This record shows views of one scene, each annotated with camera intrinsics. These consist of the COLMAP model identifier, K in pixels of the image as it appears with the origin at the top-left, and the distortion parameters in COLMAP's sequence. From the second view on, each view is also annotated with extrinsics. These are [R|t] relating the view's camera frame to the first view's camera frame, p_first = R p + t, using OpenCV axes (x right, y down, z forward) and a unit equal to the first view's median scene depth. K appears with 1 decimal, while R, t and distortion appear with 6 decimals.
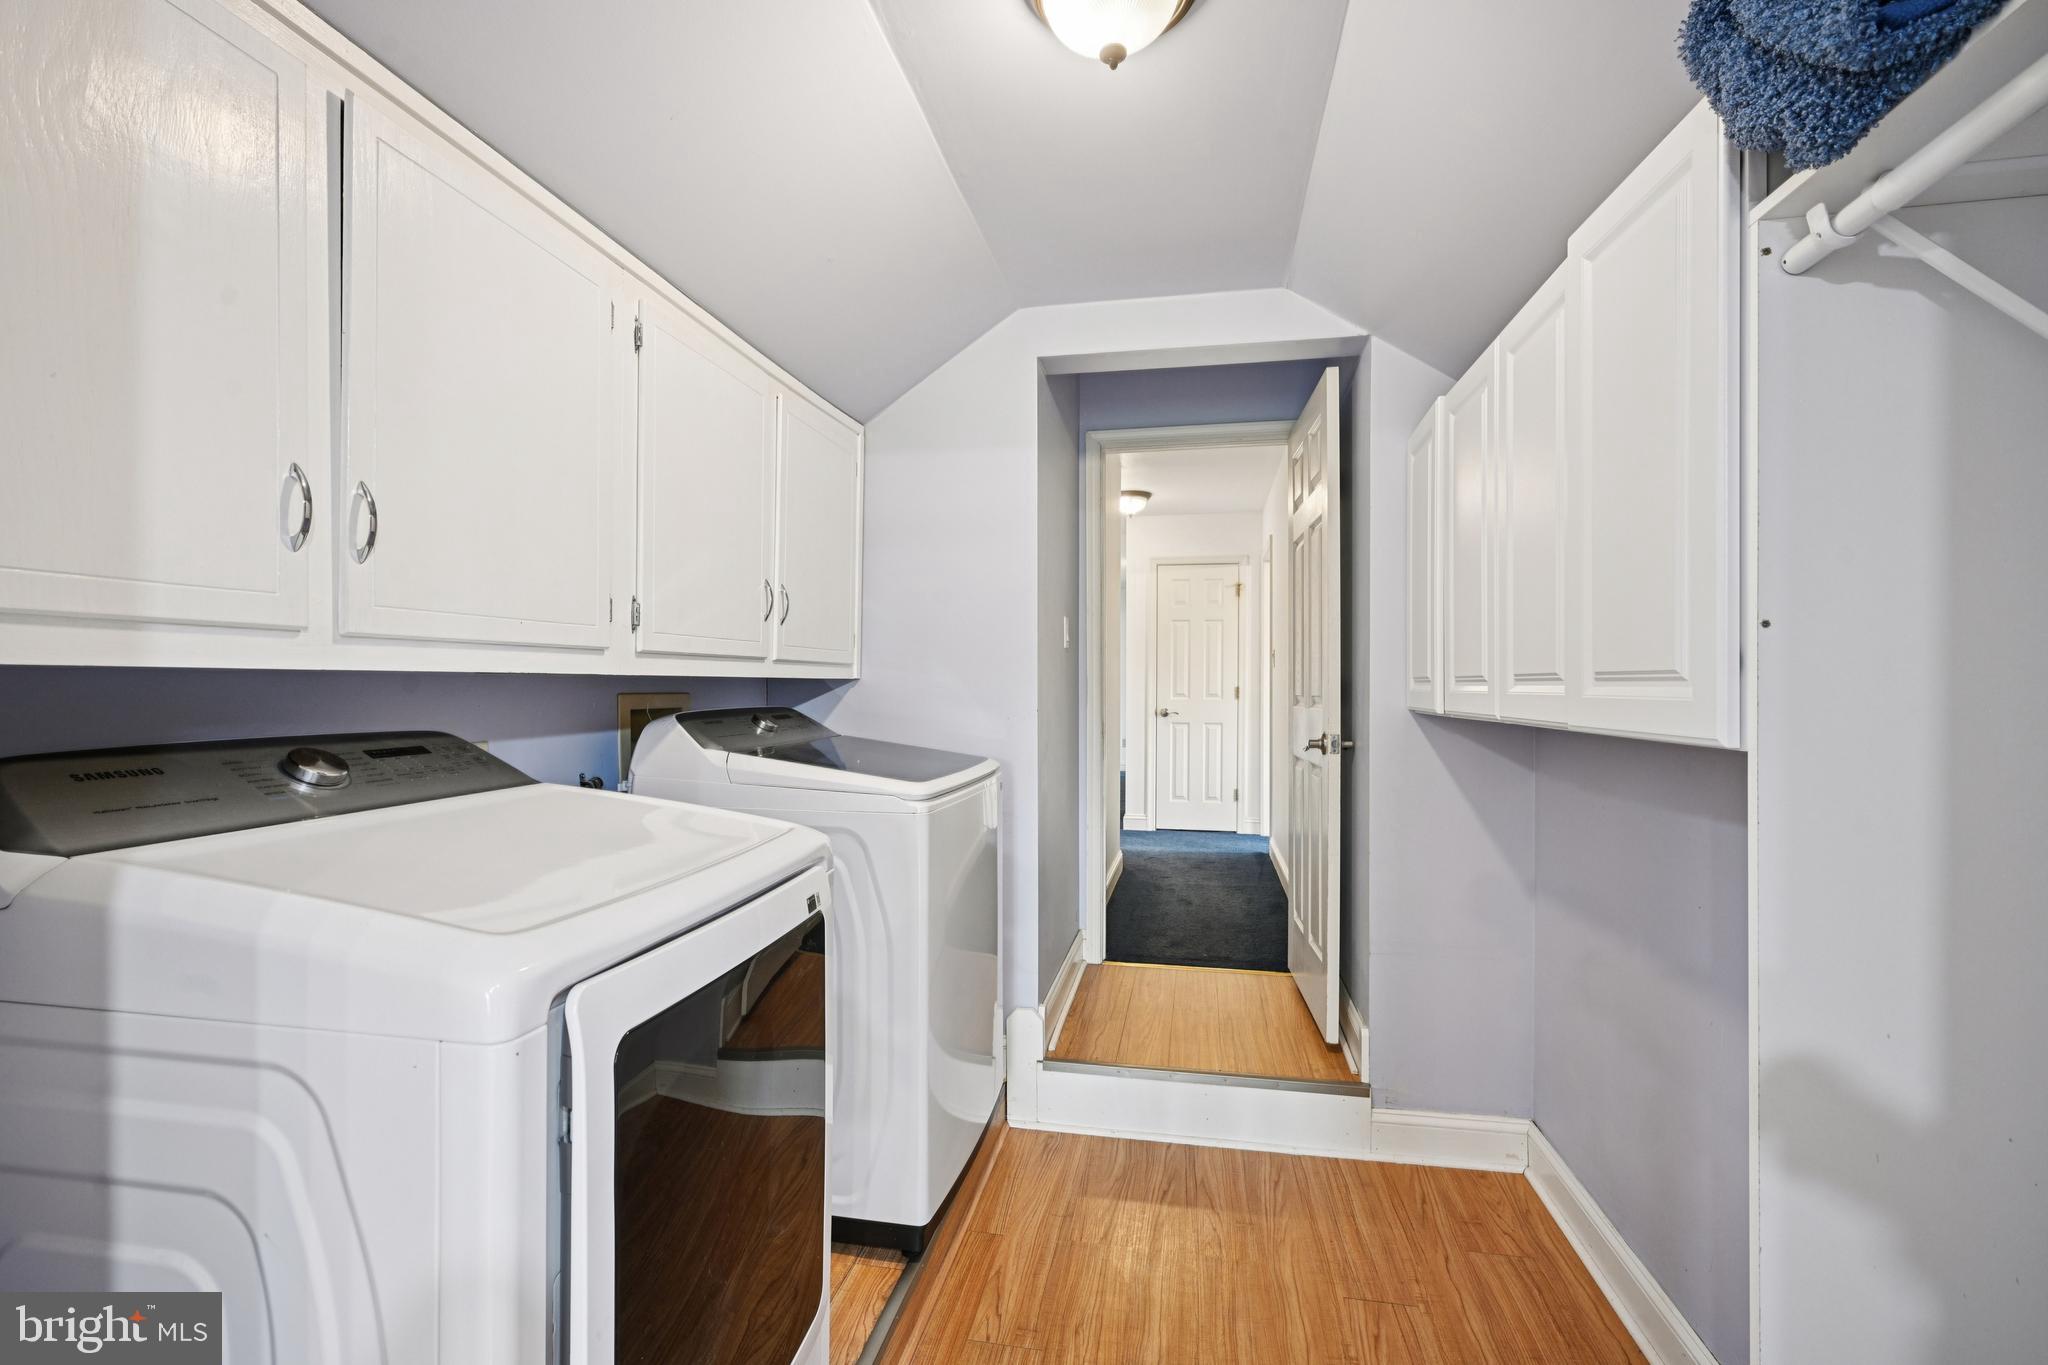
lens RADIAL K [[888.6, 0, 1023.6], [0, 888.6, 685.1], [0, 0, 1]] dist [0.001011, -0.000246]
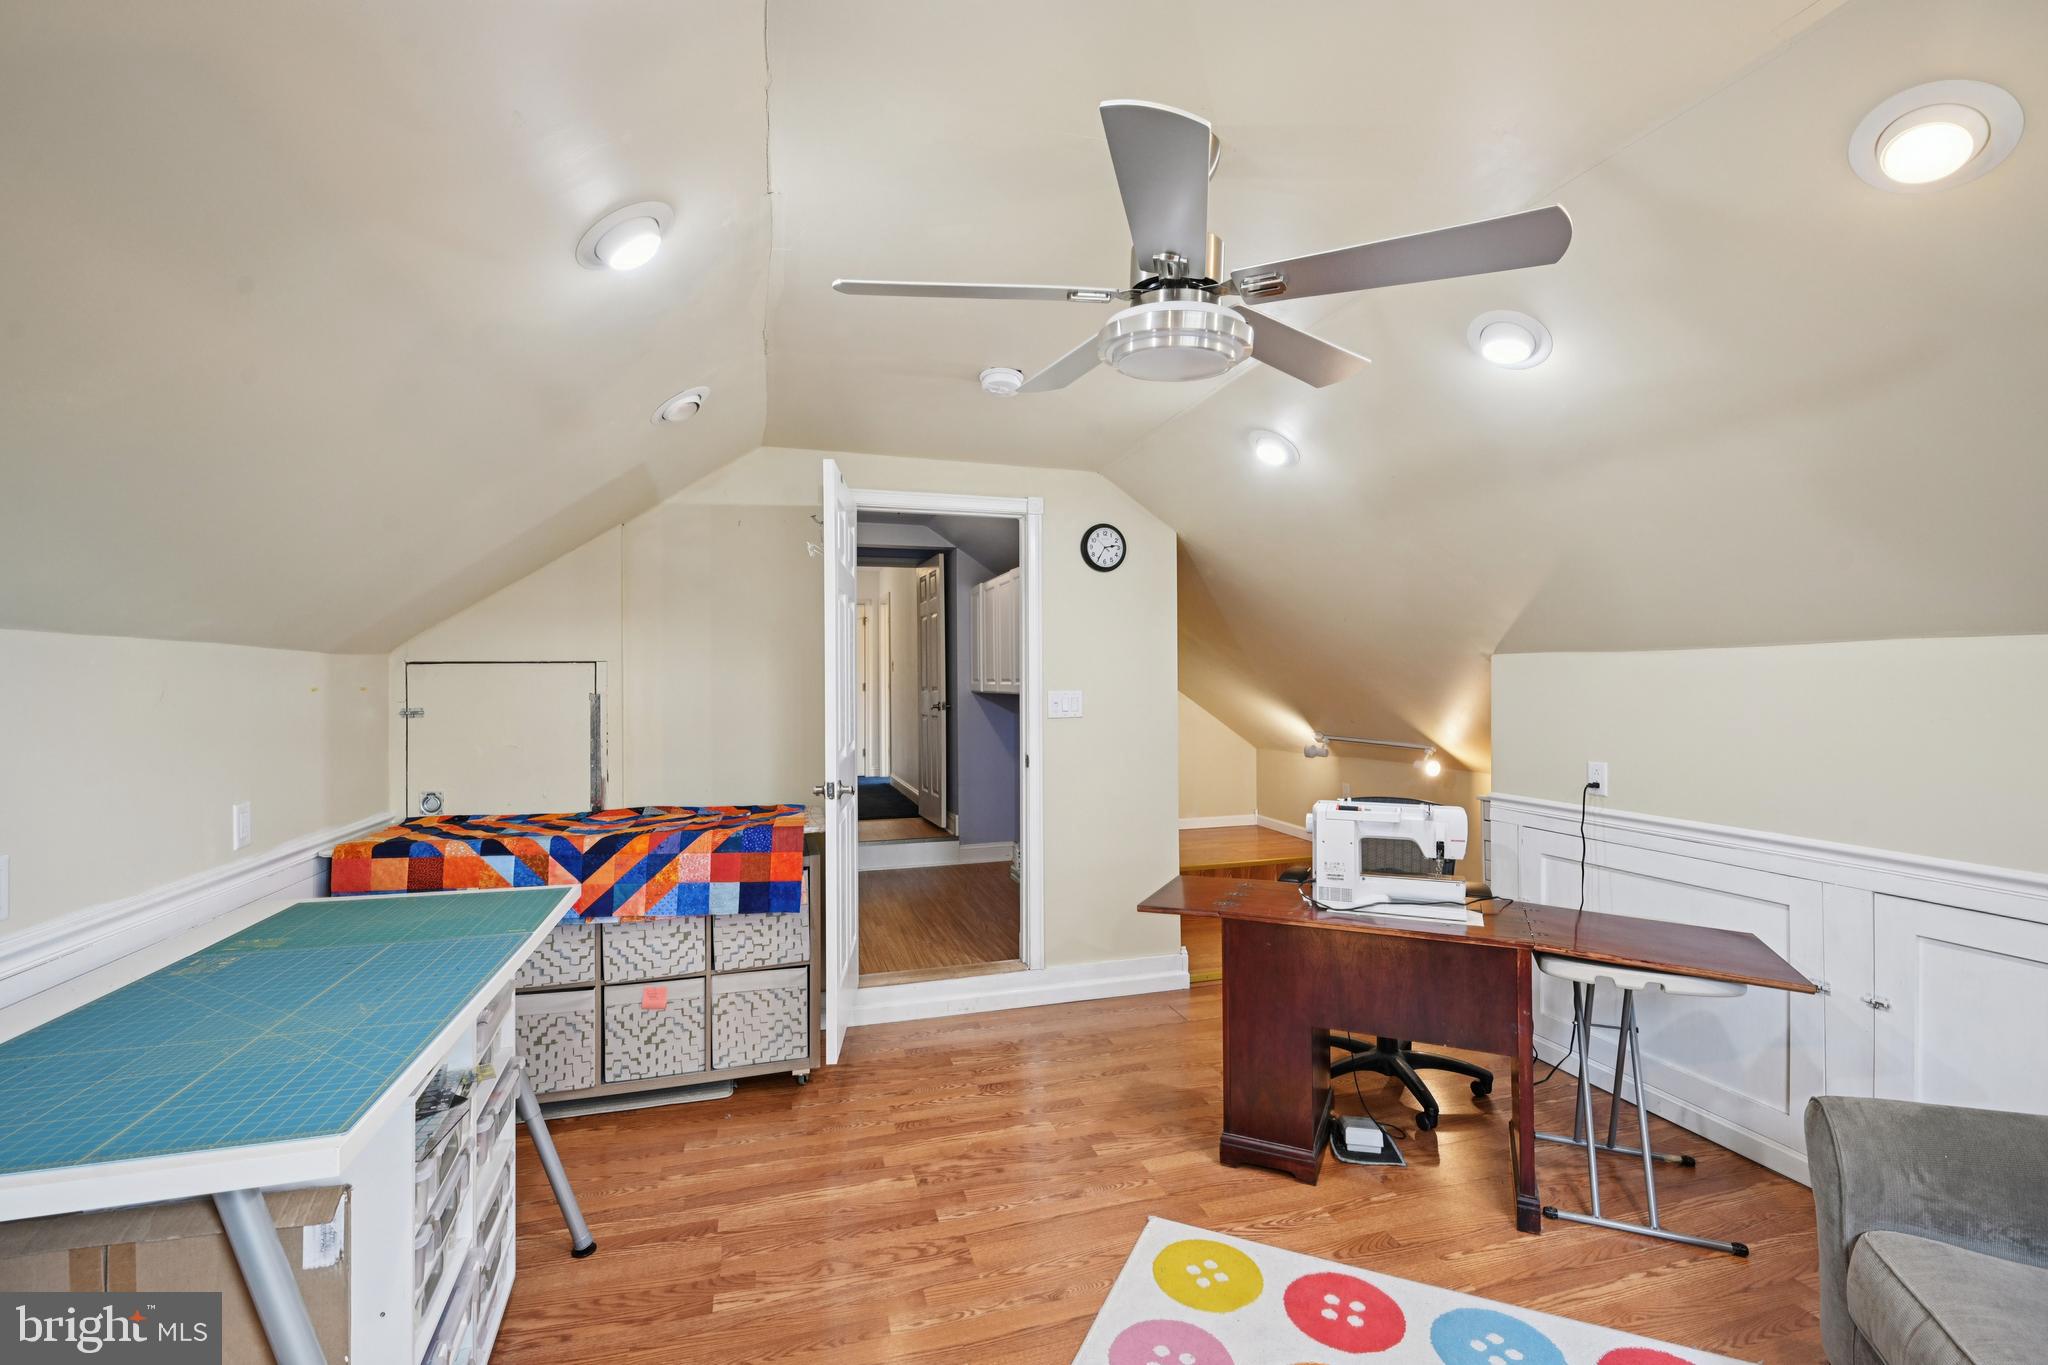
lens RADIAL K [[888.6, 0, 1023.5], [0, 888.6, 683.1], [0, 0, 1]] dist [0.001011, -0.000246]
pose [[0.889572, -0.005414, 0.456763, -0.567743], [0.007529, 0.999968, -0.002811, 0.011581], [-0.456734, 0.005939, 0.889584, -1.268762]]
